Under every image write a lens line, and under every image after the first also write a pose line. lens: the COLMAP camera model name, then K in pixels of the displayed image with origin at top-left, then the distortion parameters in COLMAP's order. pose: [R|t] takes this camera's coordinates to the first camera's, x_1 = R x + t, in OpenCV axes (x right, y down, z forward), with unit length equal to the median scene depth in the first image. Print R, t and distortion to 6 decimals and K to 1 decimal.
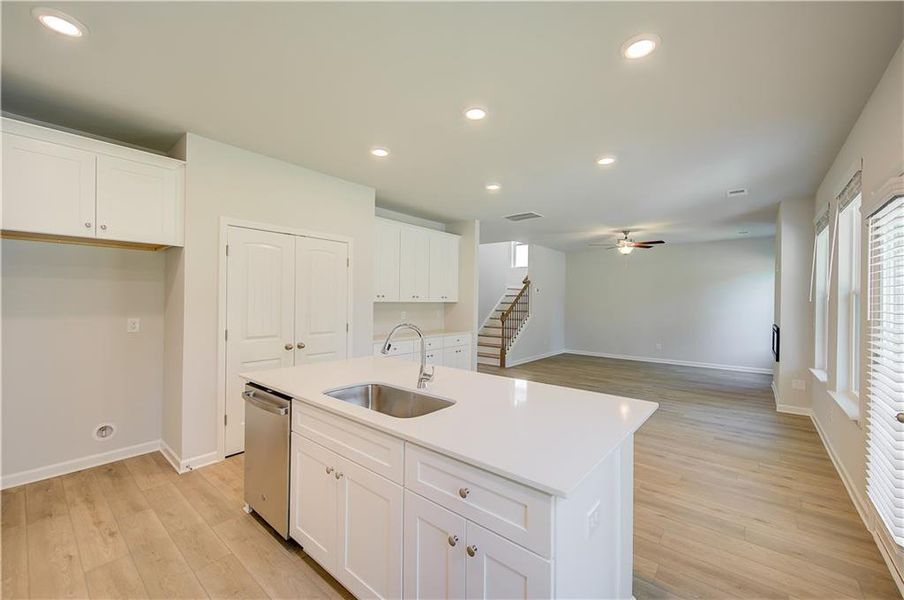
lens RADIAL K [[362.2, 0, 454.1], [0, 362.2, 299.7], [0, 0, 1]] dist [-0.001259, -0.000345]
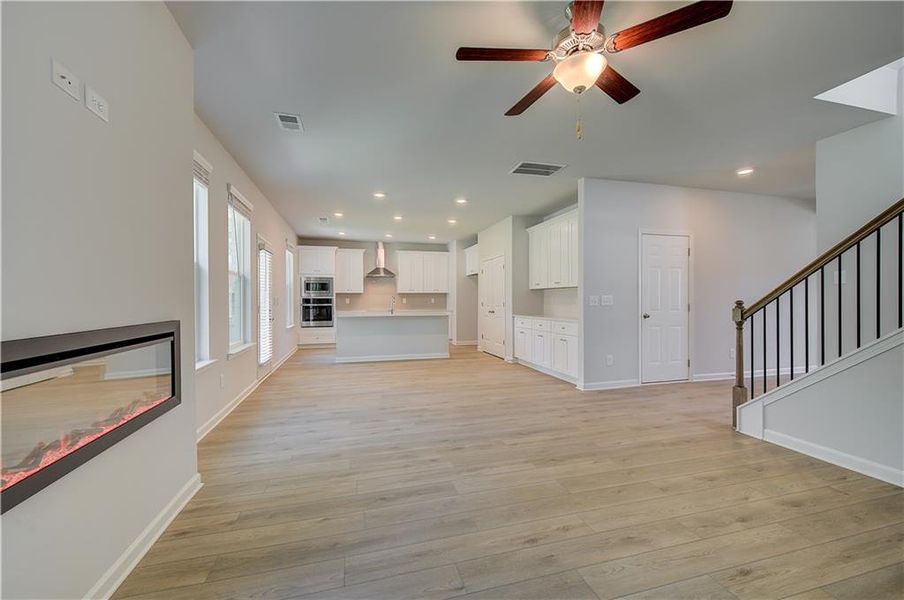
lens RADIAL K [[363.4, 0, 452.3], [0, 363.4, 302.5], [0, 0, 1]] dist [0.001355, -0.001424]
pose [[-0.572423, -0.000510, -0.819958, 1.051748], [-0.001331, 0.999999, 0.000307, 0.055870], [0.819957, 0.001267, -0.572423, 1.490462]]
